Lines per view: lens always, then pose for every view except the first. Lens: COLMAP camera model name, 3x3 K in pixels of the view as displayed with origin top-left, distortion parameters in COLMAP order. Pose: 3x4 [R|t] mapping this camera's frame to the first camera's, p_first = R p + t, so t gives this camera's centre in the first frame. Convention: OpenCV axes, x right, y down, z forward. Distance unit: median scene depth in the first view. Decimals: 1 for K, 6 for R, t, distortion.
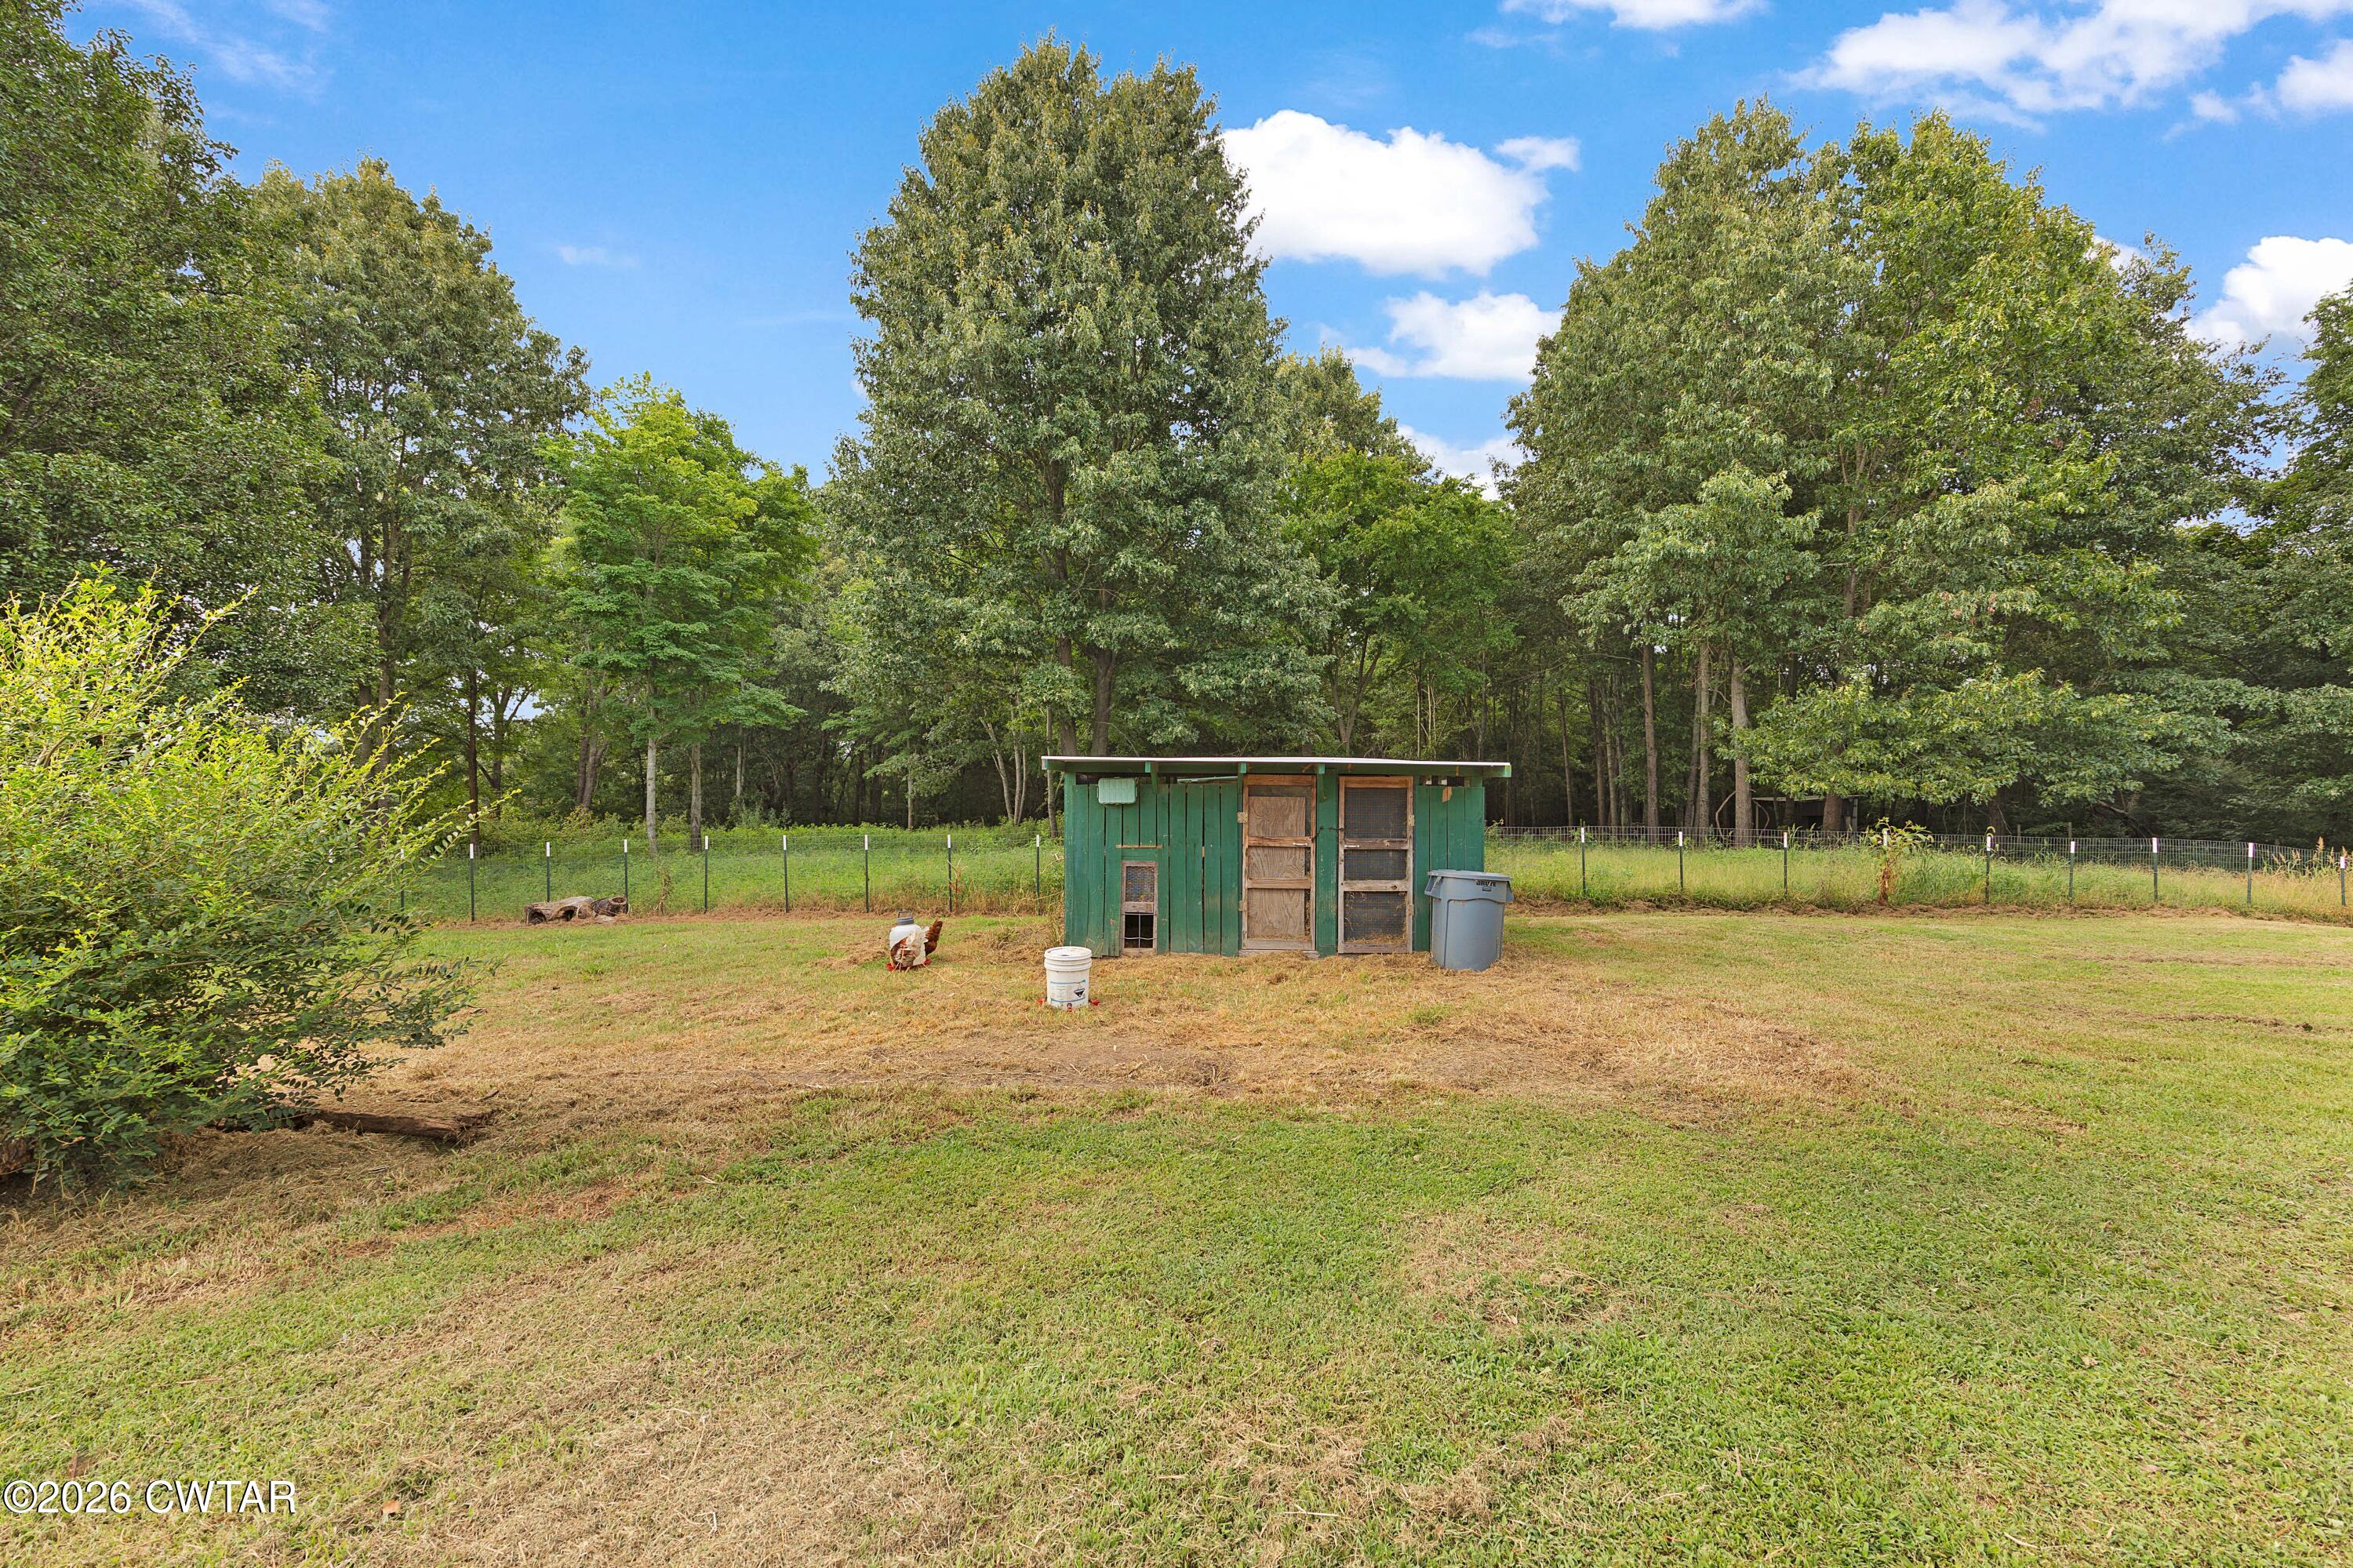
lens RADIAL K [[935.1, 0, 1176.2], [0, 935.1, 789.0], [0, 0, 1]] dist [0.000867, -0.000237]
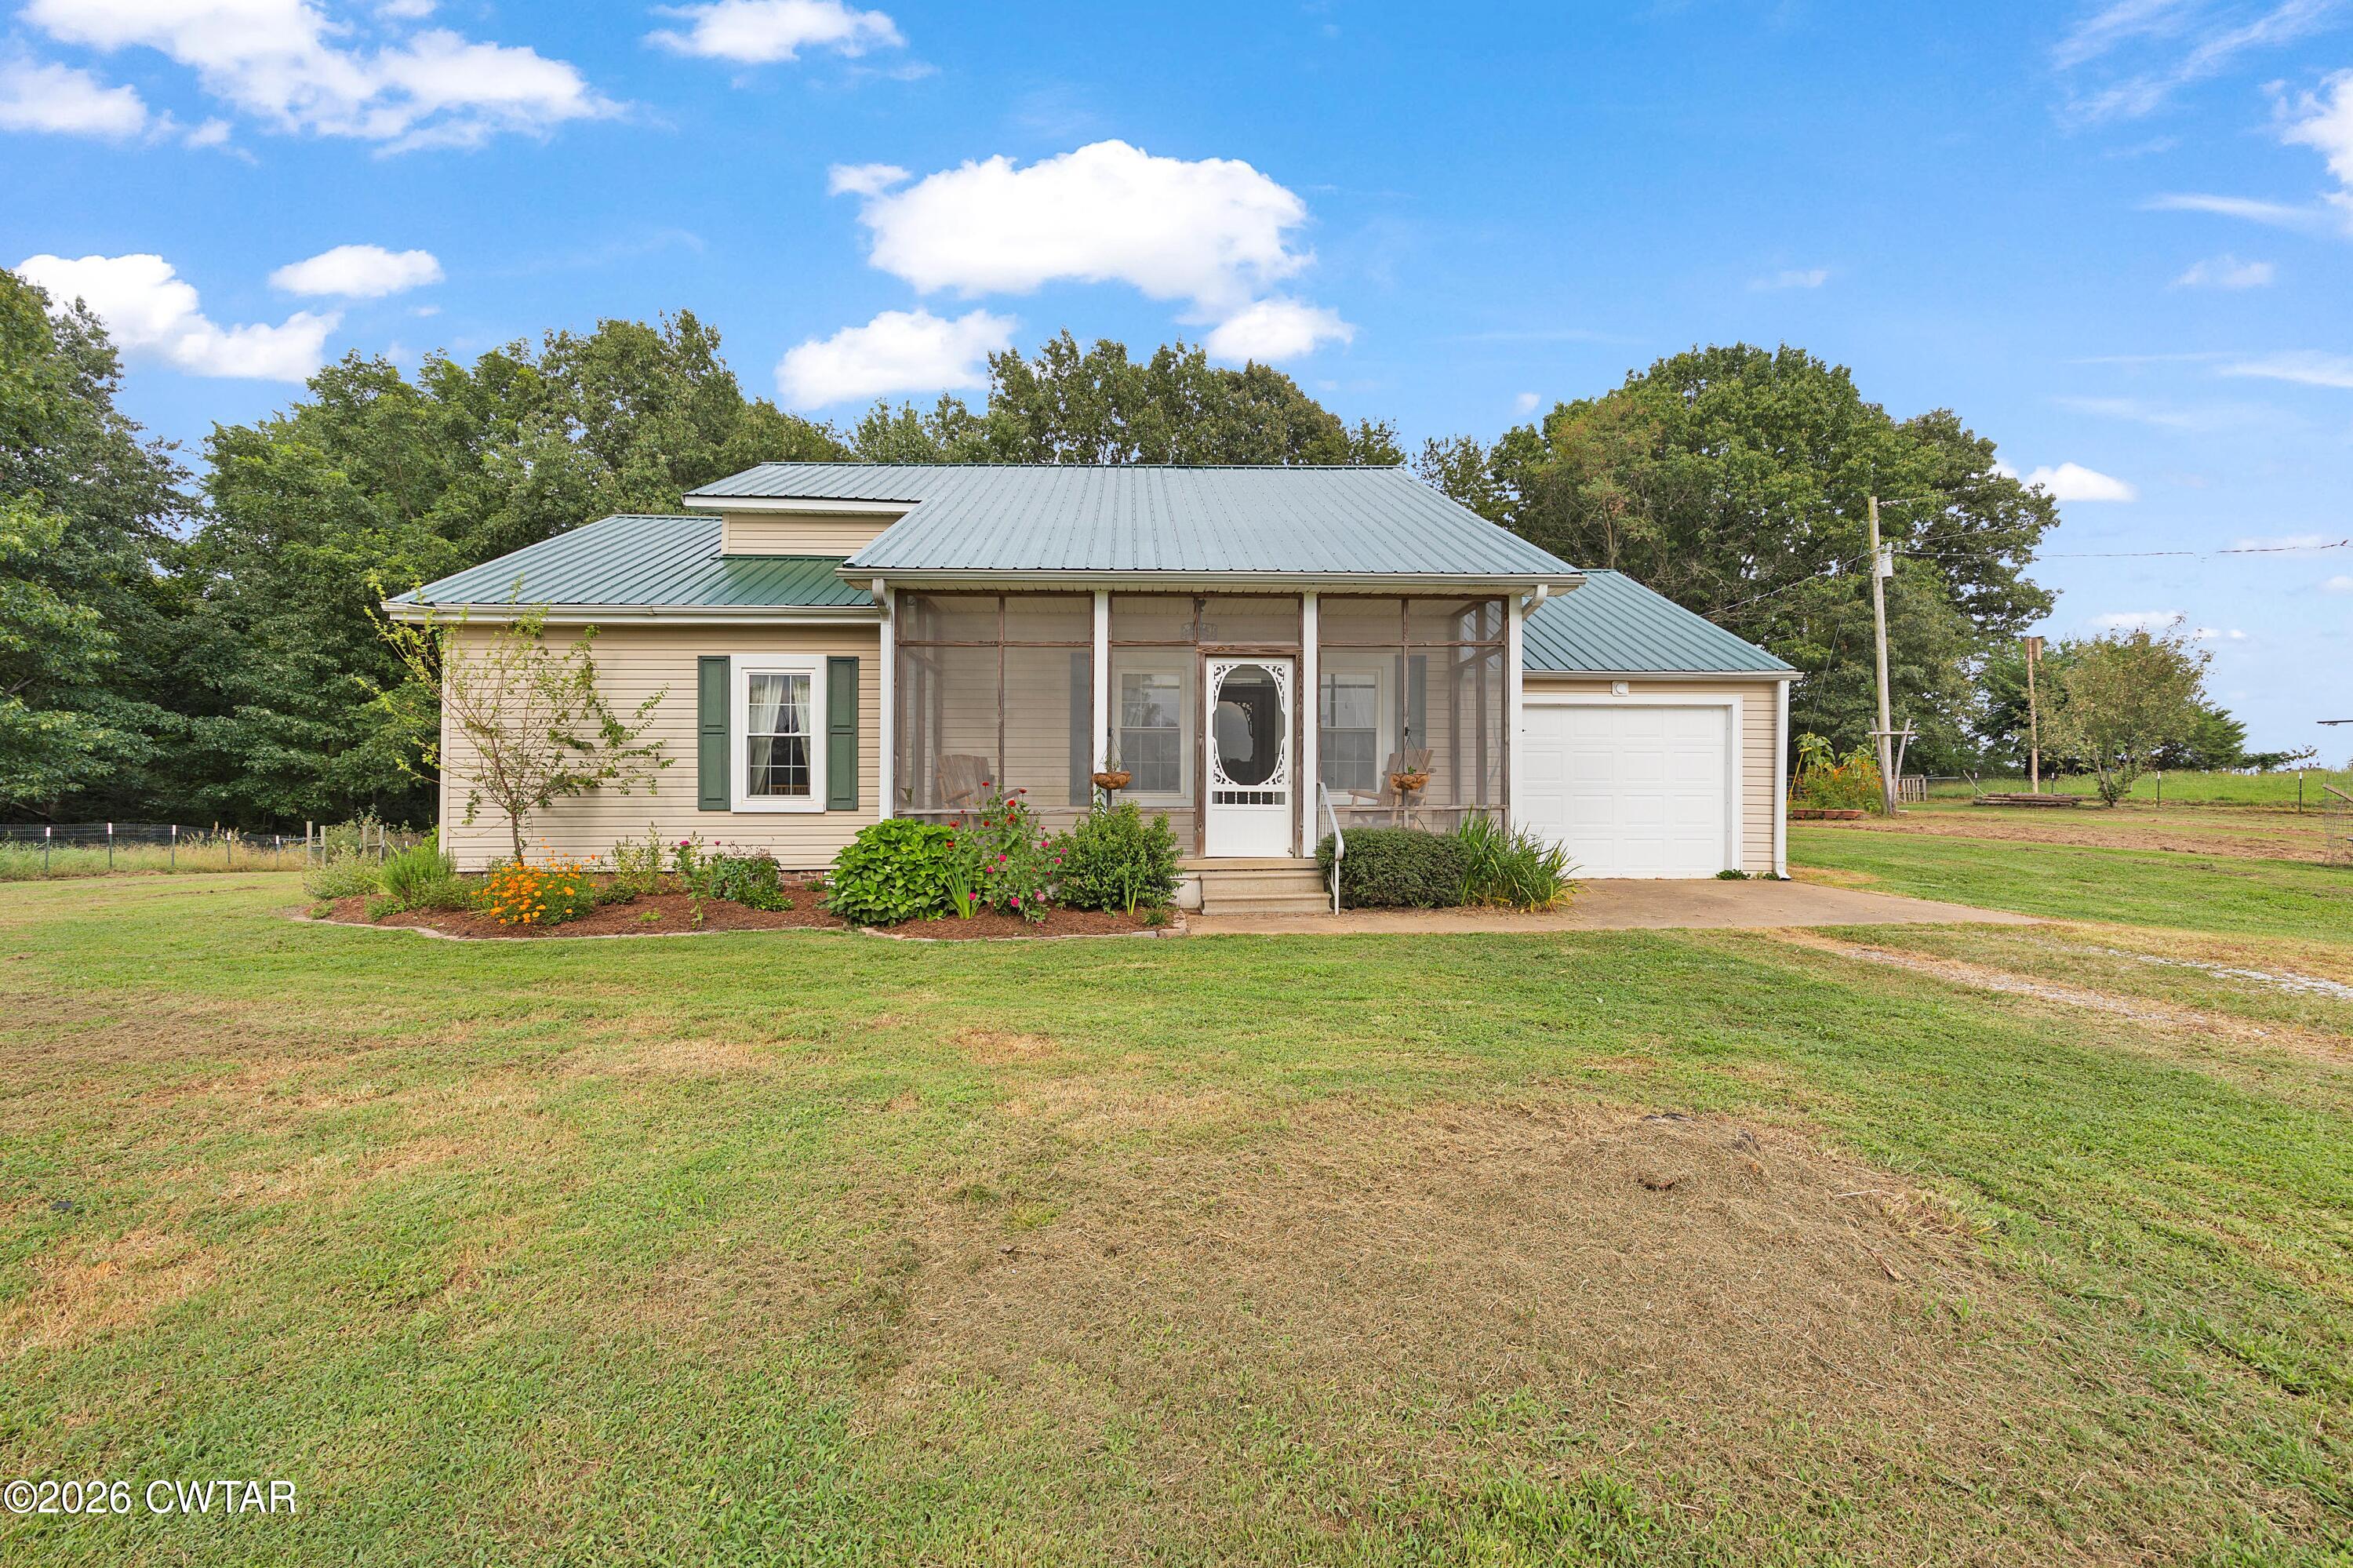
lens RADIAL K [[935.1, 0, 1166.5], [0, 935.1, 792.9], [0, 0, 1]] dist [0.000867, -0.000237]
pose [[-0.108816, 0.003150, 0.994057, -0.285588], [-0.000306, 0.999995, -0.003202, 0.005574], [-0.994062, -0.000653, -0.108814, -0.231320]]
